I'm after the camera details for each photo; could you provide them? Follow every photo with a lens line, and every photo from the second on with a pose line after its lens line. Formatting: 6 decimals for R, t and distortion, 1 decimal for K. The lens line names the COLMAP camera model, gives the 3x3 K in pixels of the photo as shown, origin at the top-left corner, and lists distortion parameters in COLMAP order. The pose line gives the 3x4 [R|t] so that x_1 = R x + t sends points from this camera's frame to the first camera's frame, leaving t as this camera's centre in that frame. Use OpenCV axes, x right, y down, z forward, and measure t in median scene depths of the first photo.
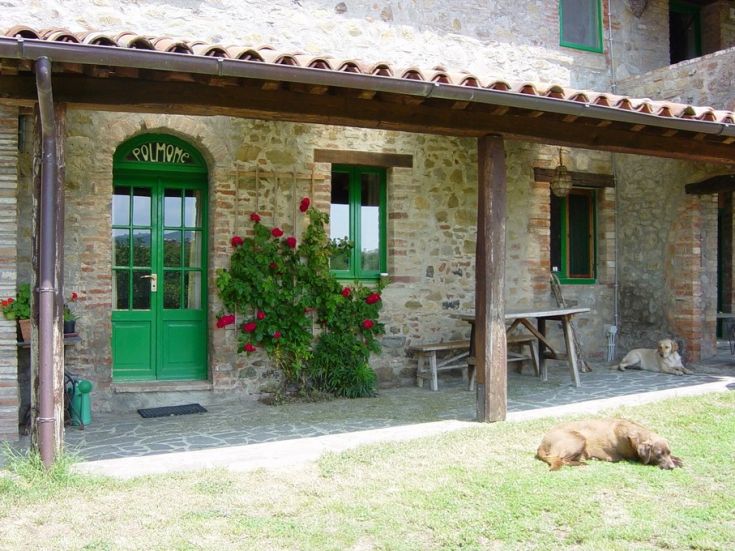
lens RADIAL K [[852.4, 0, 319.2], [0, 852.4, 275.9], [0, 0, 1]] dist [-0.146495, -0.001752]
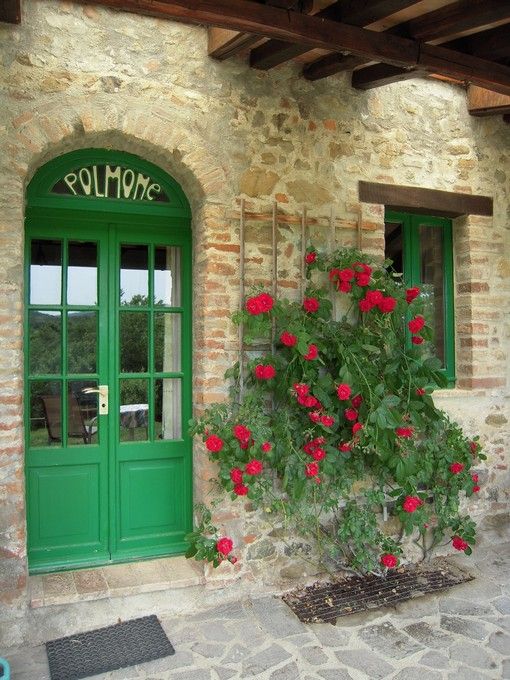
lens RADIAL K [[788.6, 0, 255.0], [0, 788.6, 340.0], [0, 0, 1]] dist [-0.146495, -0.001752]
pose [[0.999349, -0.008571, -0.035047, -0.067207], [0.008032, 0.999848, -0.015491, -0.024864], [0.035174, 0.015200, 0.999266, 0.443074]]
